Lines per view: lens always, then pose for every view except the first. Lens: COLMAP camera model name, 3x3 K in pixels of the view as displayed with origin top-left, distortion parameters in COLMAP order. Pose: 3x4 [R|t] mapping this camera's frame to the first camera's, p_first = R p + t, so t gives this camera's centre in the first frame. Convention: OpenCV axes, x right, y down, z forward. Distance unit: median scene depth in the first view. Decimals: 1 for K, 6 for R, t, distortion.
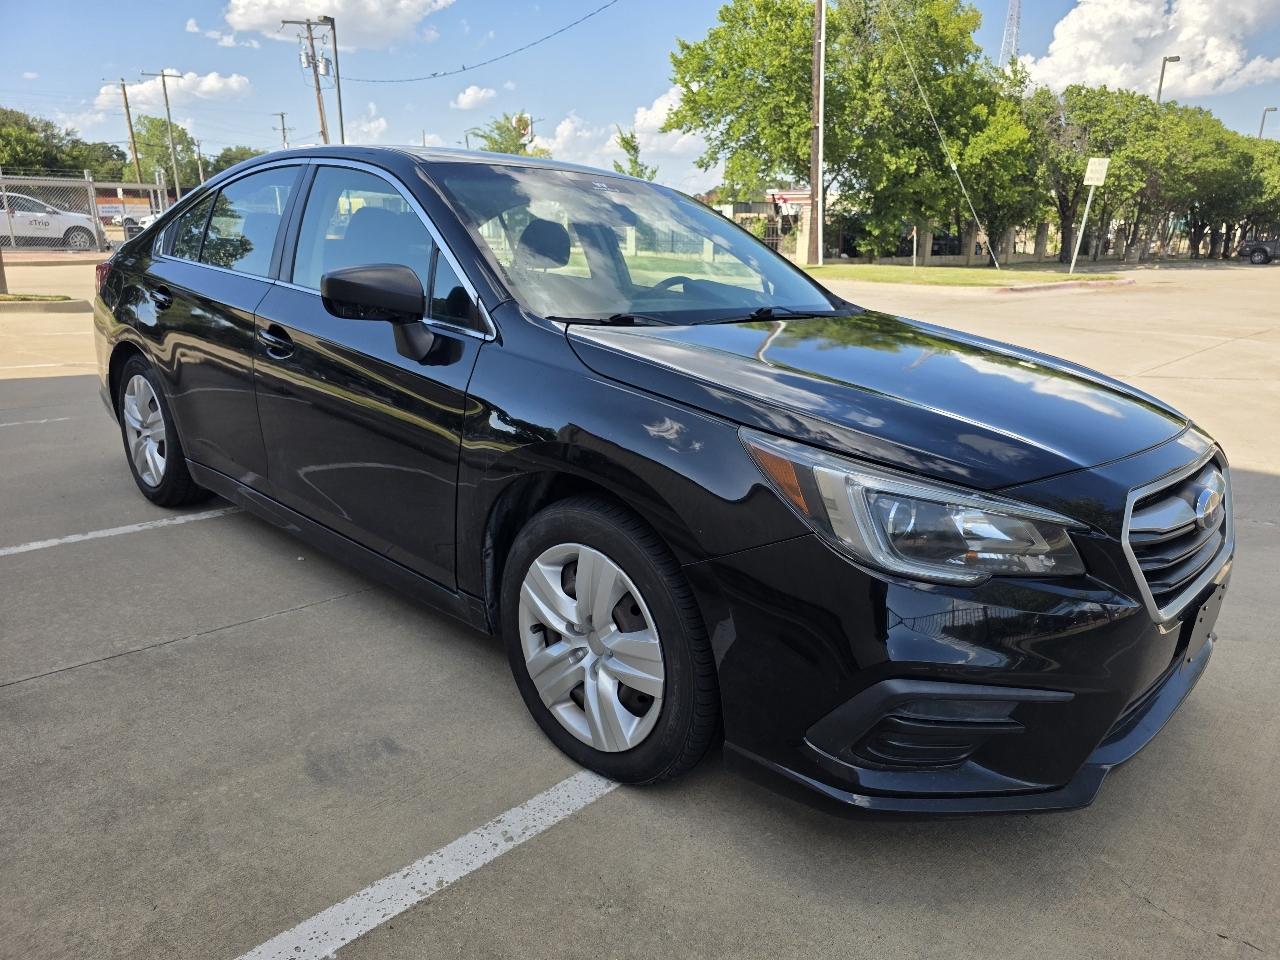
lens RADIAL K [[890.4, 0, 645.7], [0, 890.4, 481.9], [0, 0, 1]] dist [0.039458, -0.039576]
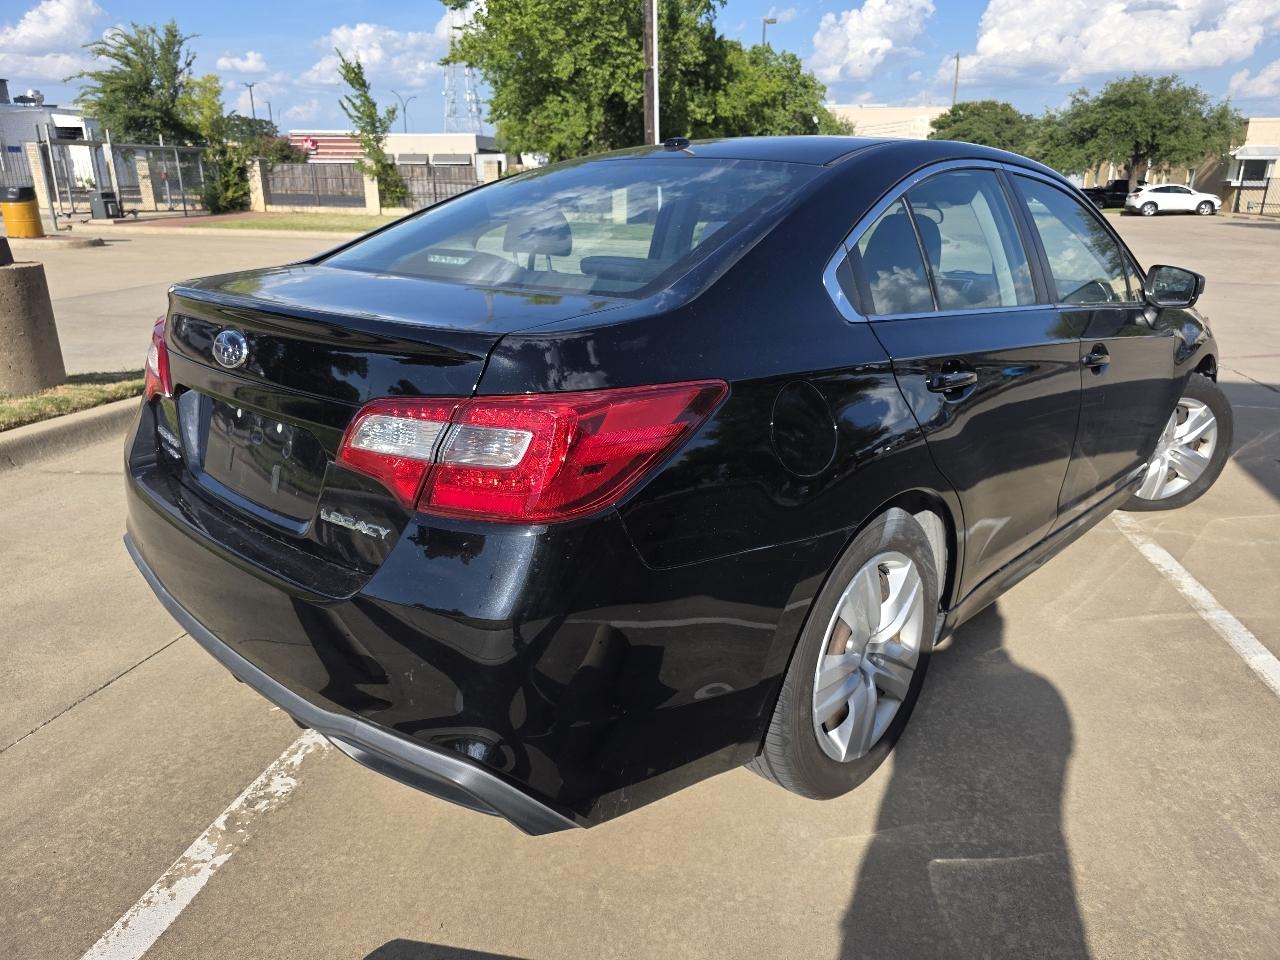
lens RADIAL K [[890.4, 0, 638.7], [0, 890.4, 455.8], [0, 0, 1]] dist [0.039458, -0.039576]
pose [[0.843943, -0.167605, 0.509577, -0.315313], [0.150824, 0.985754, 0.074435, -0.077193], [-0.514794, 0.014037, 0.857199, 0.224900]]
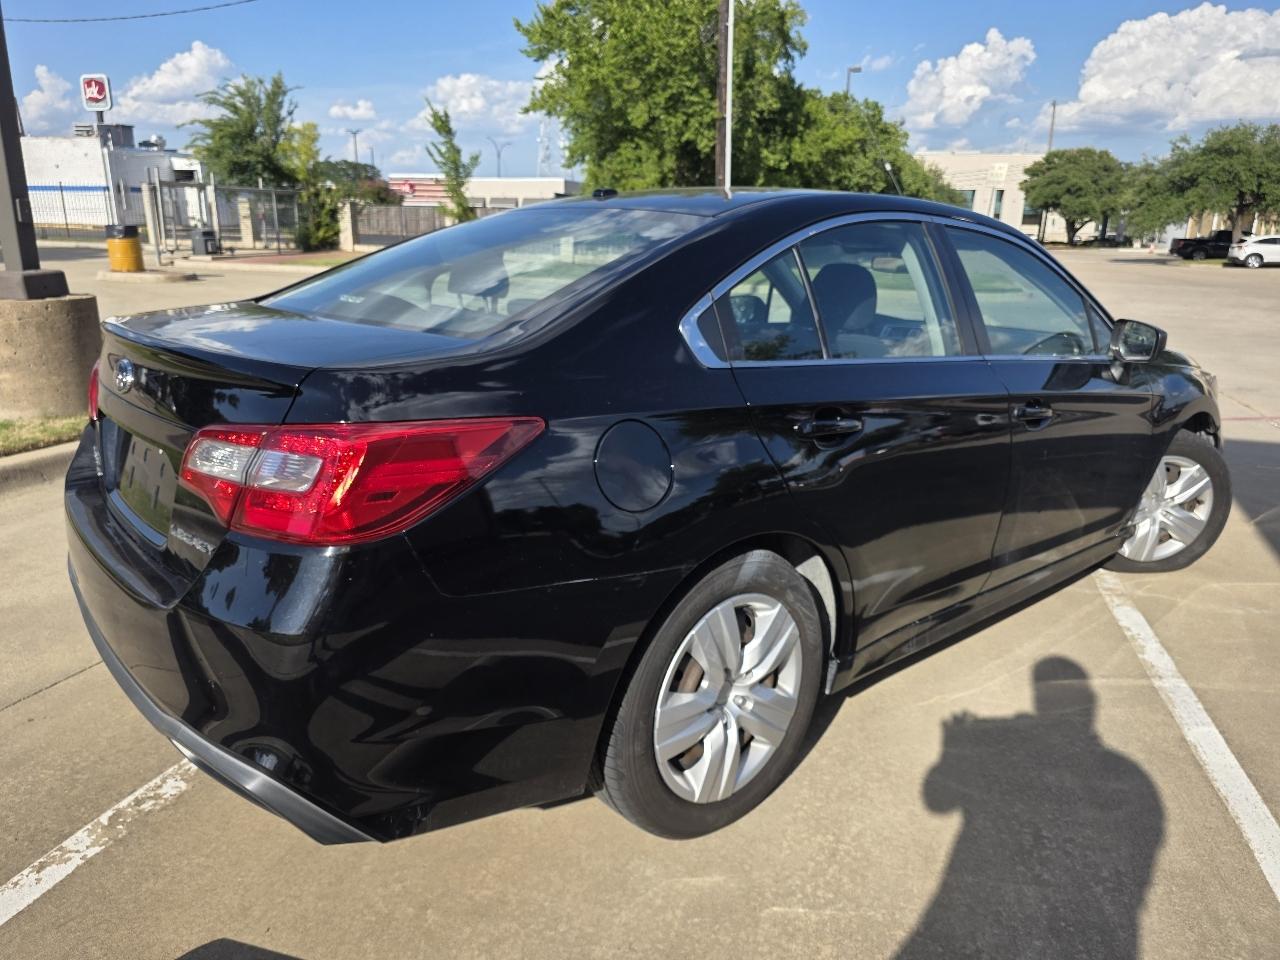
lens RADIAL K [[890.4, 0, 632.9], [0, 890.4, 458.4], [0, 0, 1]] dist [0.039458, -0.039576]
pose [[0.893610, -0.114255, 0.434060, -0.301715], [0.117427, 0.992888, 0.019602, -0.074682], [-0.433212, 0.033454, 0.900671, 0.214749]]
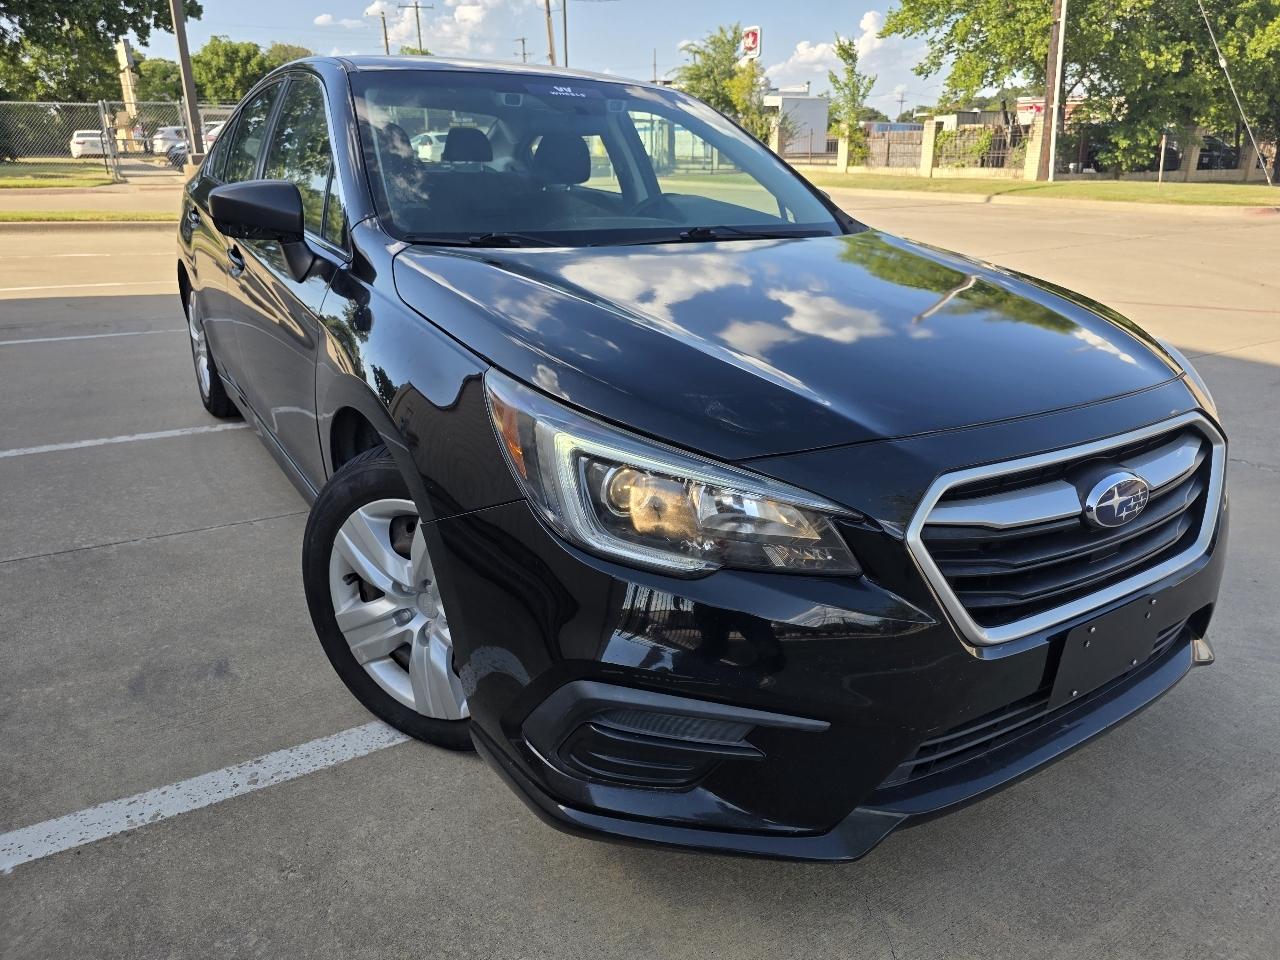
lens RADIAL K [[890.4, 0, 623.0], [0, 890.4, 462.8], [0, 0, 1]] dist [0.039458, -0.039576]
pose [[0.965208, 0.071361, -0.251559, 0.029220], [-0.055379, 0.996005, 0.070056, -0.002363], [0.255553, -0.053688, 0.965303, 0.011569]]
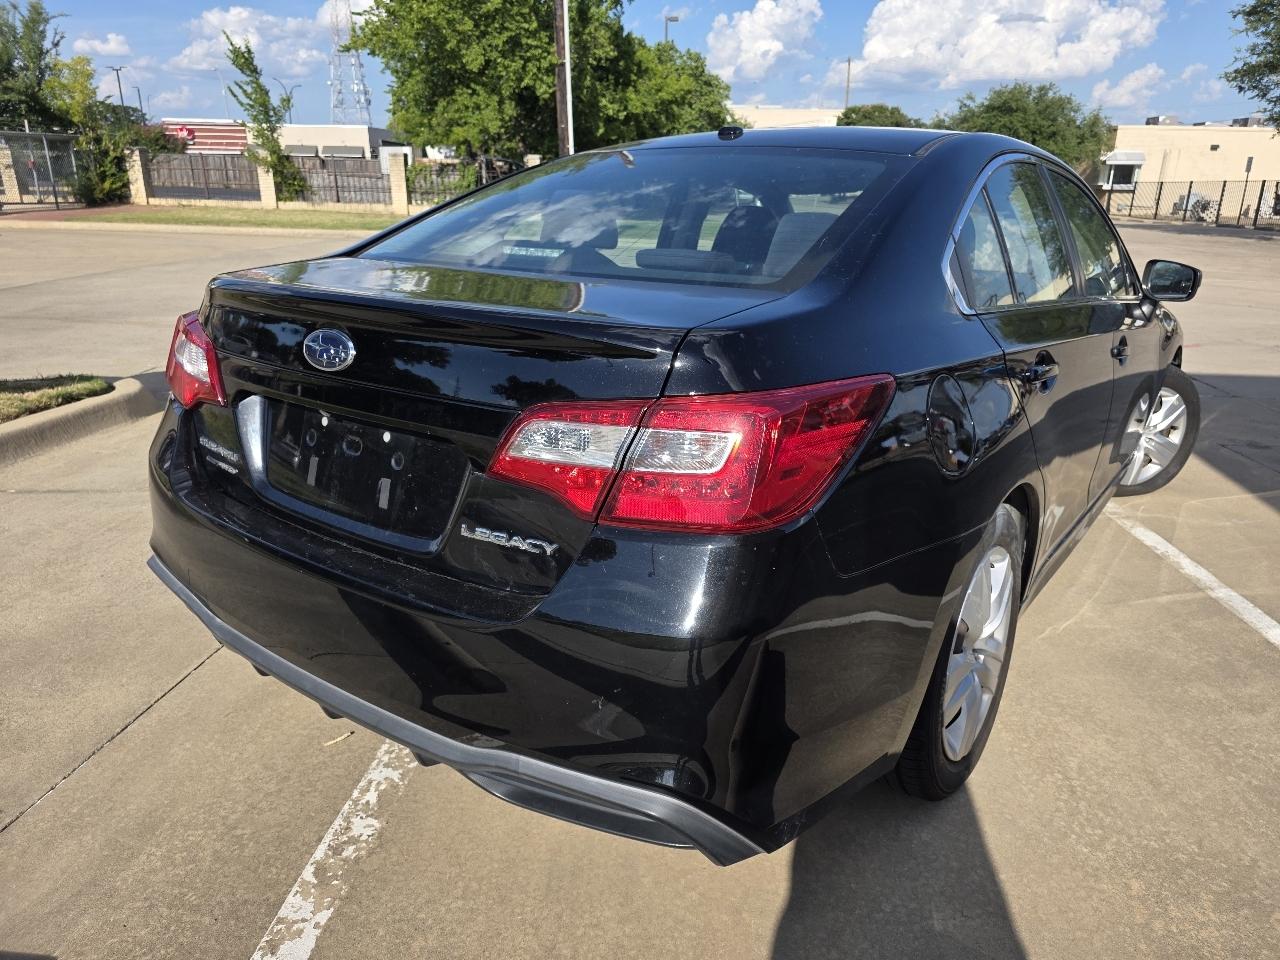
lens RADIAL K [[890.4, 0, 658.0], [0, 890.4, 466.2], [0, 0, 1]] dist [0.039458, -0.039576]
pose [[0.768534, -0.196814, 0.608786, -0.325902], [0.166225, 0.980258, 0.107063, -0.079621], [-0.617839, 0.018914, 0.786077, 0.236670]]
